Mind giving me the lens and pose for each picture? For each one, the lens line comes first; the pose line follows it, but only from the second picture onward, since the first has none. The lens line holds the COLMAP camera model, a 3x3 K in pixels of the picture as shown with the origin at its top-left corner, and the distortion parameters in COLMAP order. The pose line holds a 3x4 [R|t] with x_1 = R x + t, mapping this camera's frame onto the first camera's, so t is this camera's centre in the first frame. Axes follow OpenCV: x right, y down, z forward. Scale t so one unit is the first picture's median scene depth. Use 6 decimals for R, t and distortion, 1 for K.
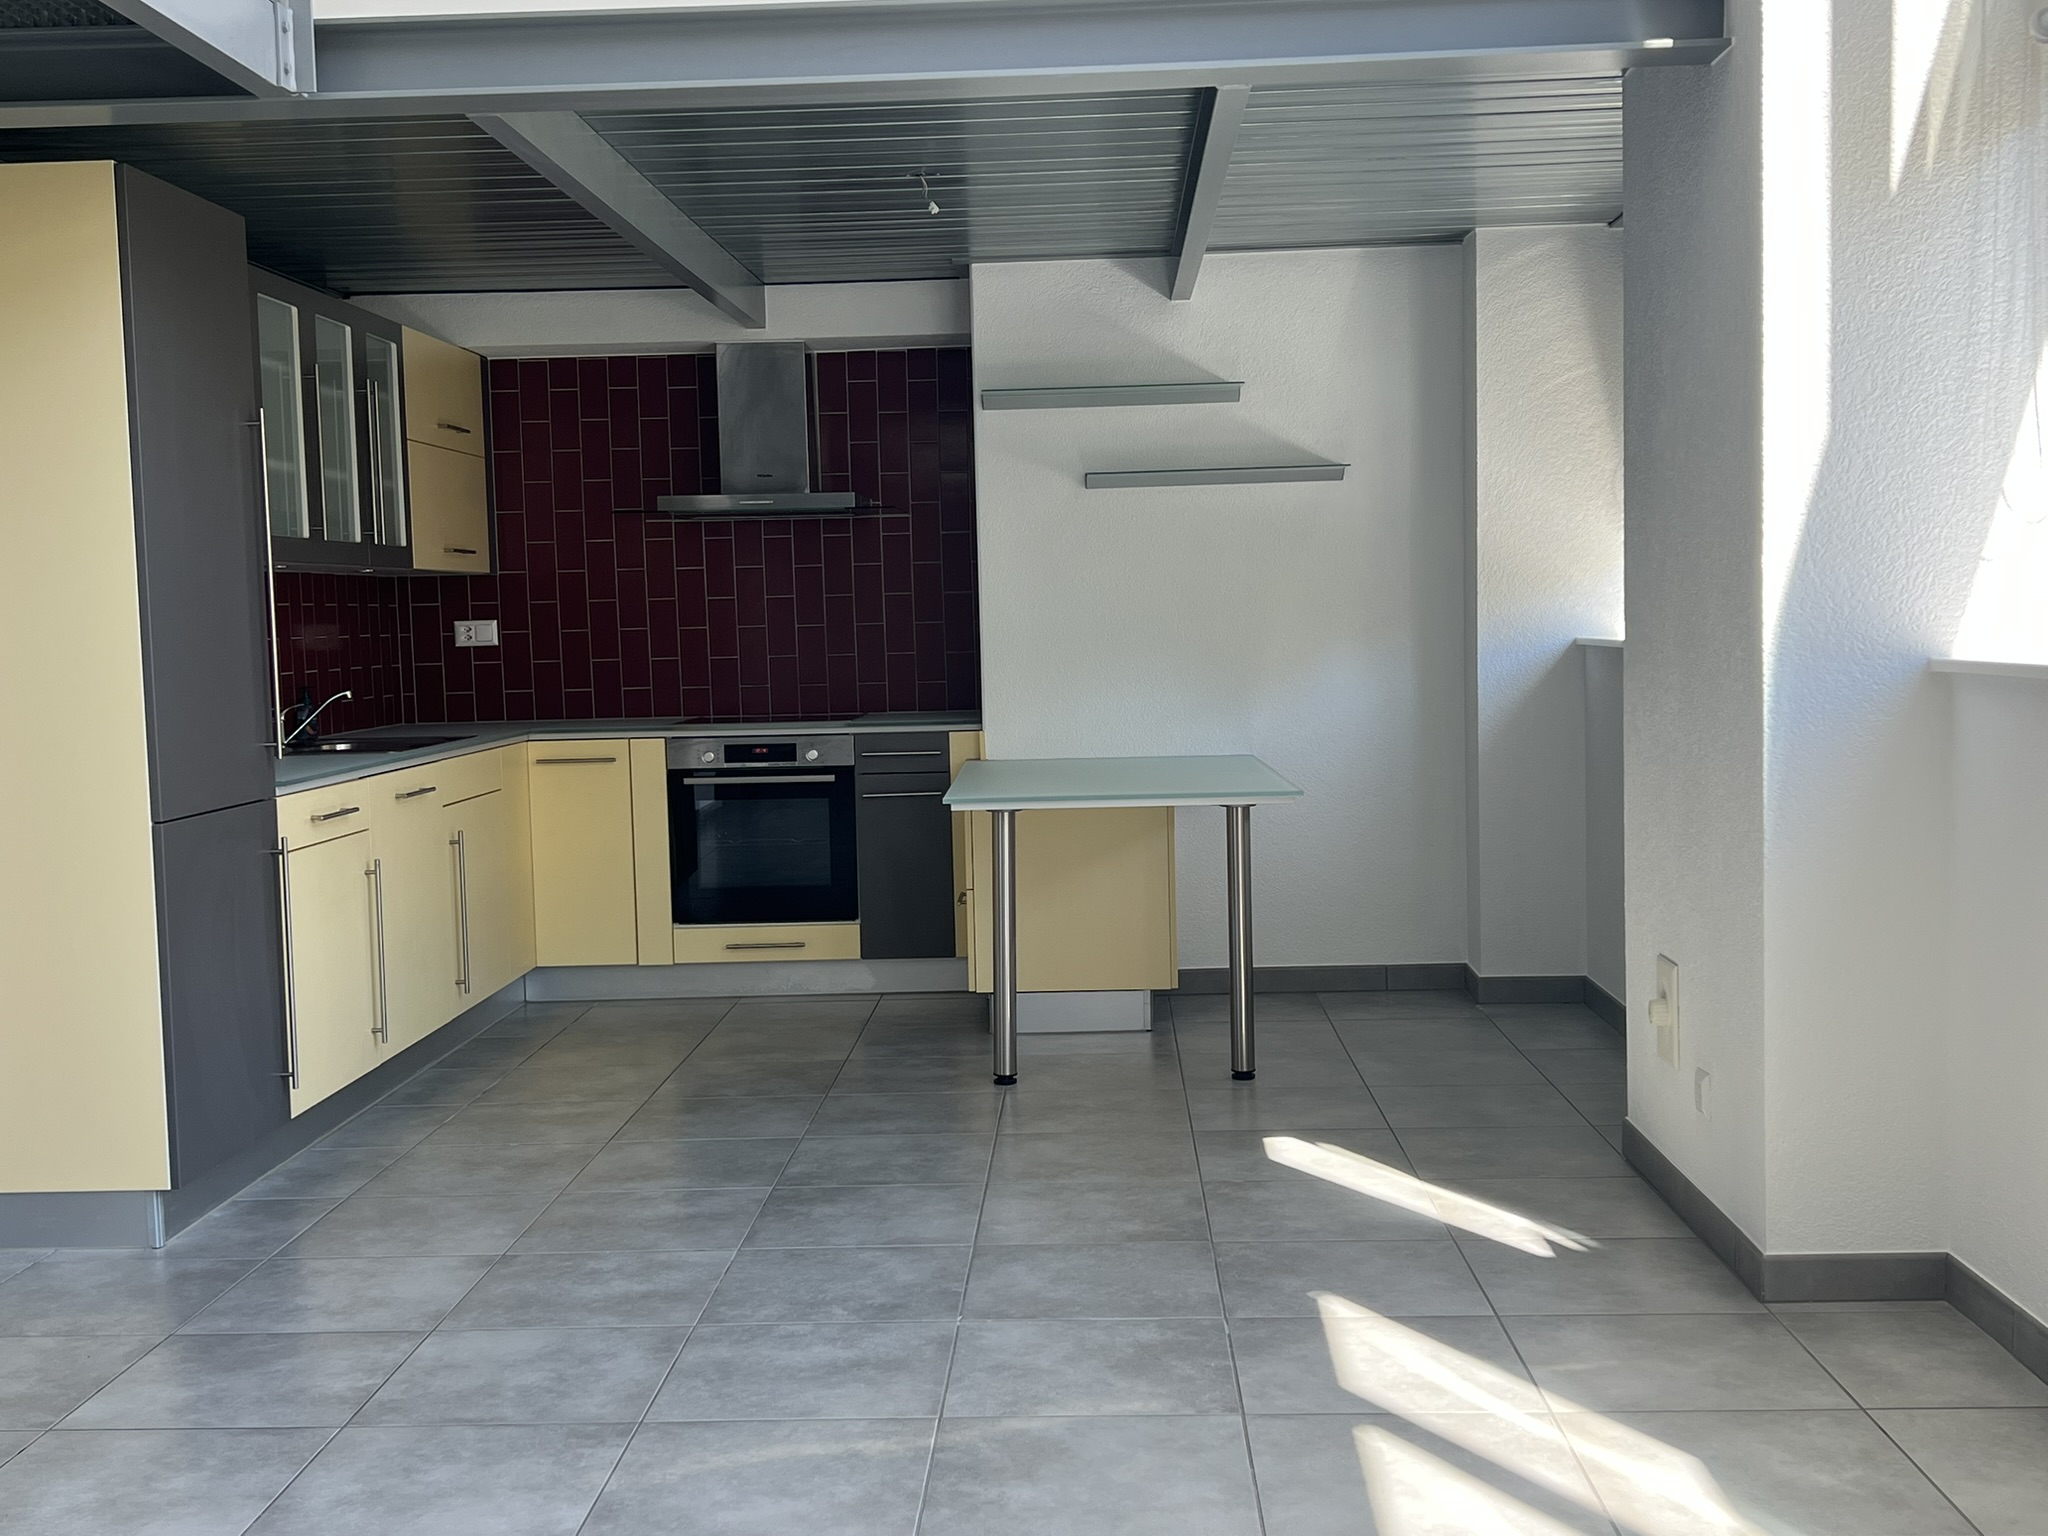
lens RADIAL K [[2258.3, 0, 1024.4], [0, 2258.3, 769.4], [0, 0, 1]] dist [0.056150, 0.000000]
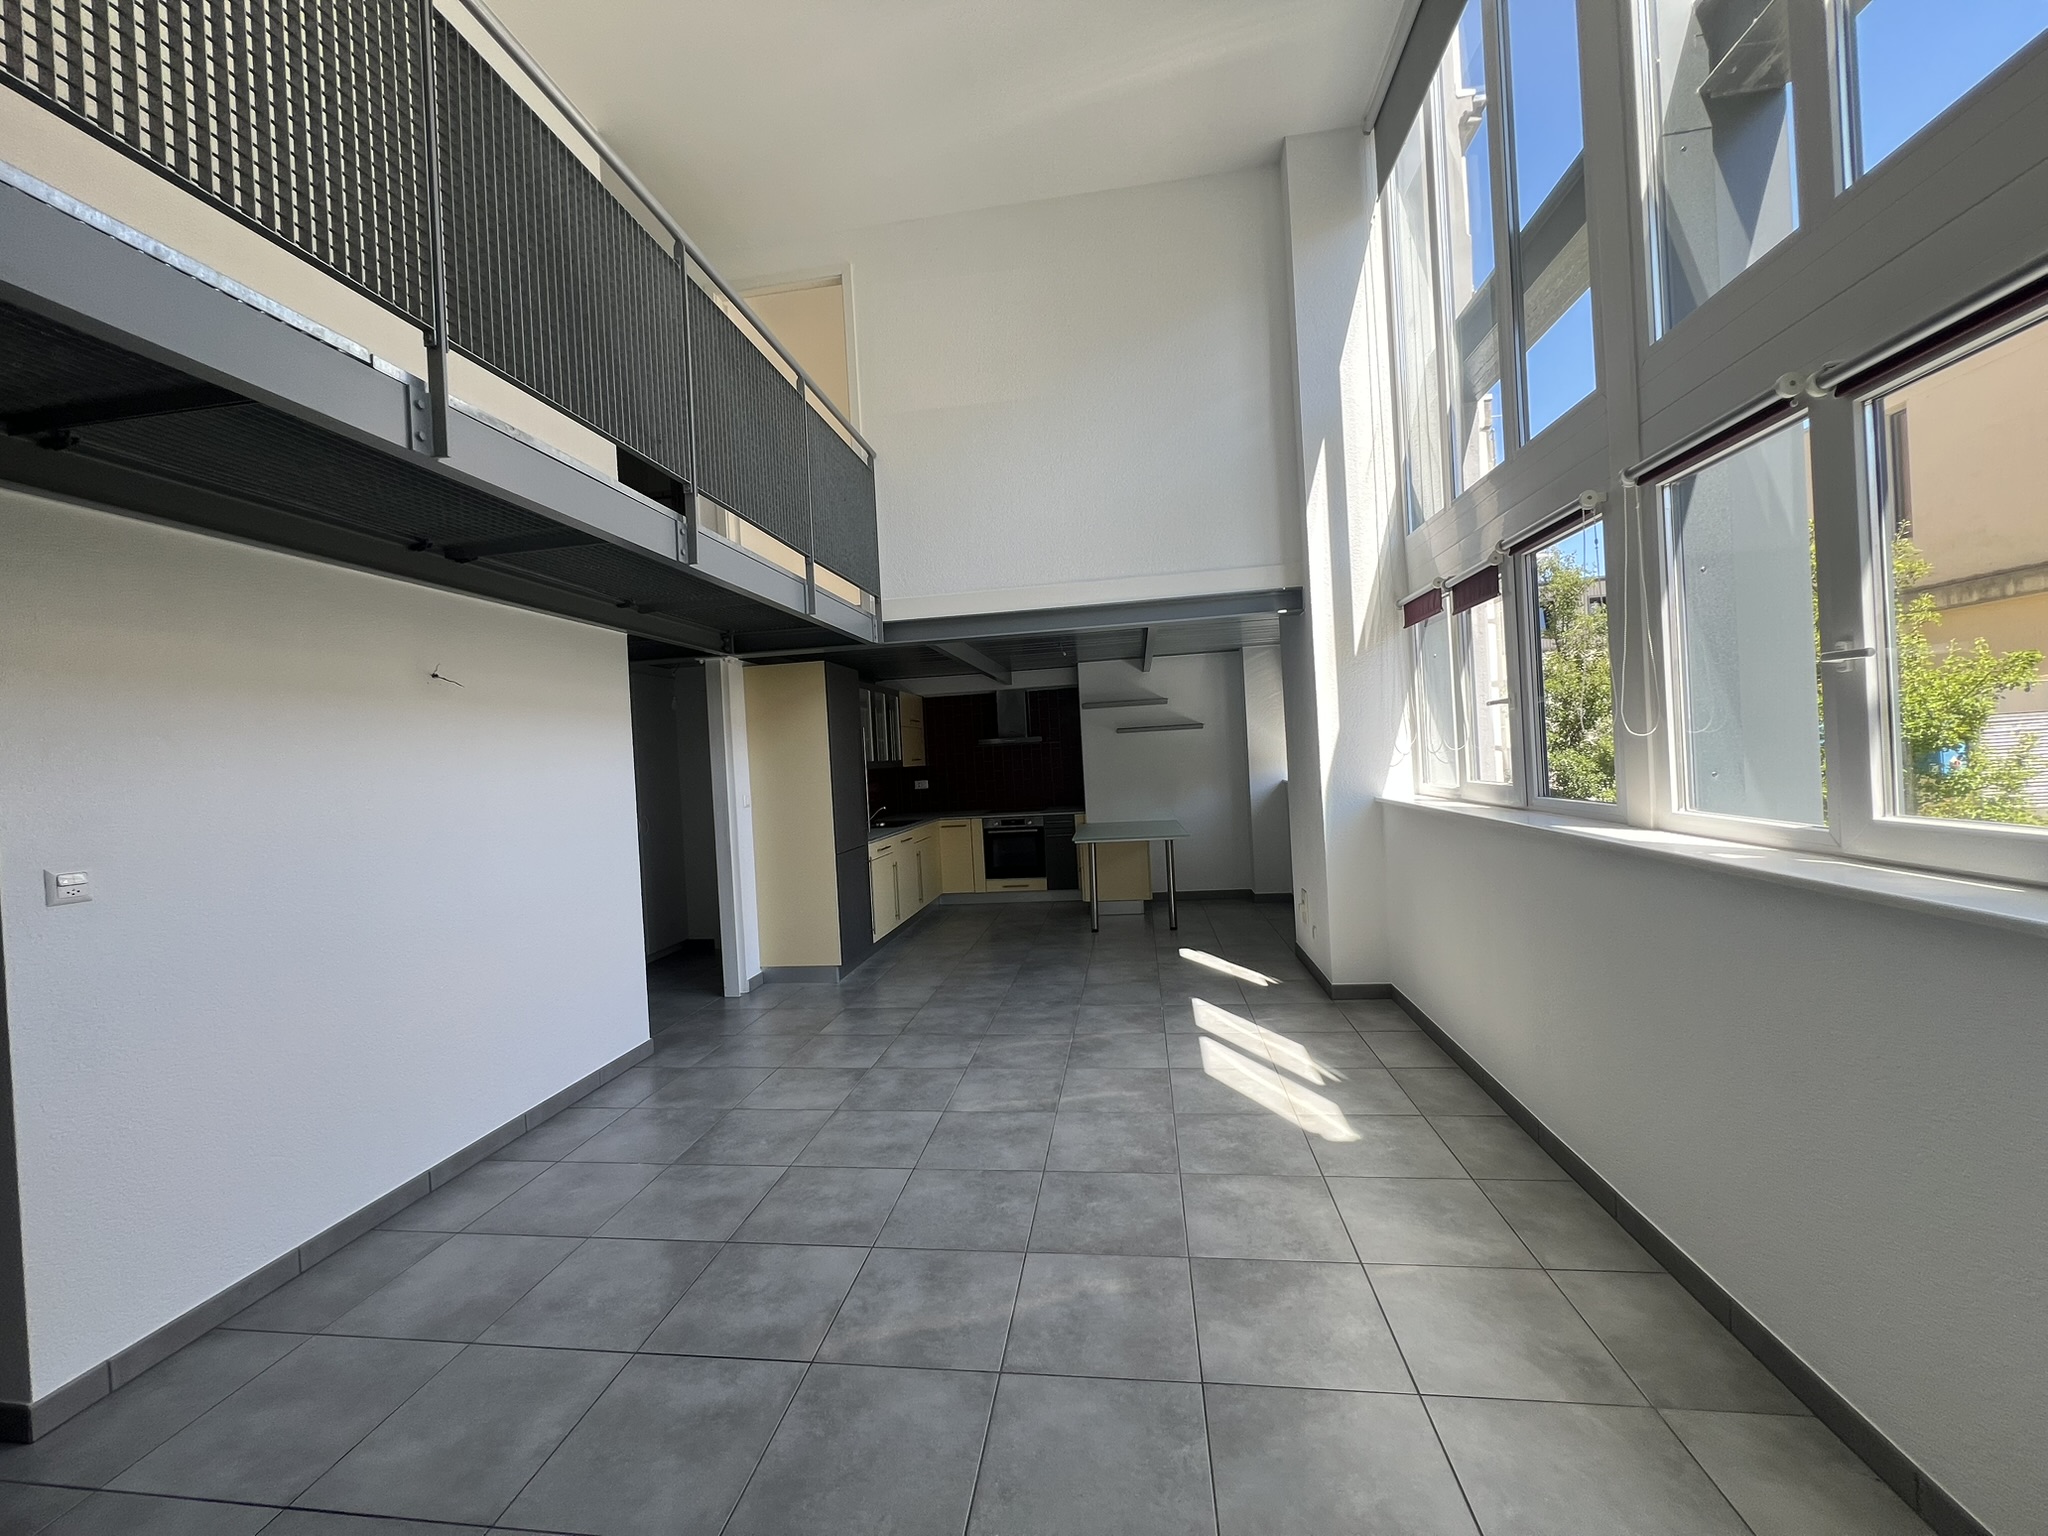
lens RADIAL K [[817.0, 0, 1019.9], [0, 817.0, 762.3], [0, 0, 1]] dist [-0.004284, -0.000119]
pose [[0.994297, -0.027313, -0.103093, 0.013413], [0.020622, 0.997645, -0.065418, -0.025364], [0.104637, 0.062919, 0.992518, -0.158933]]
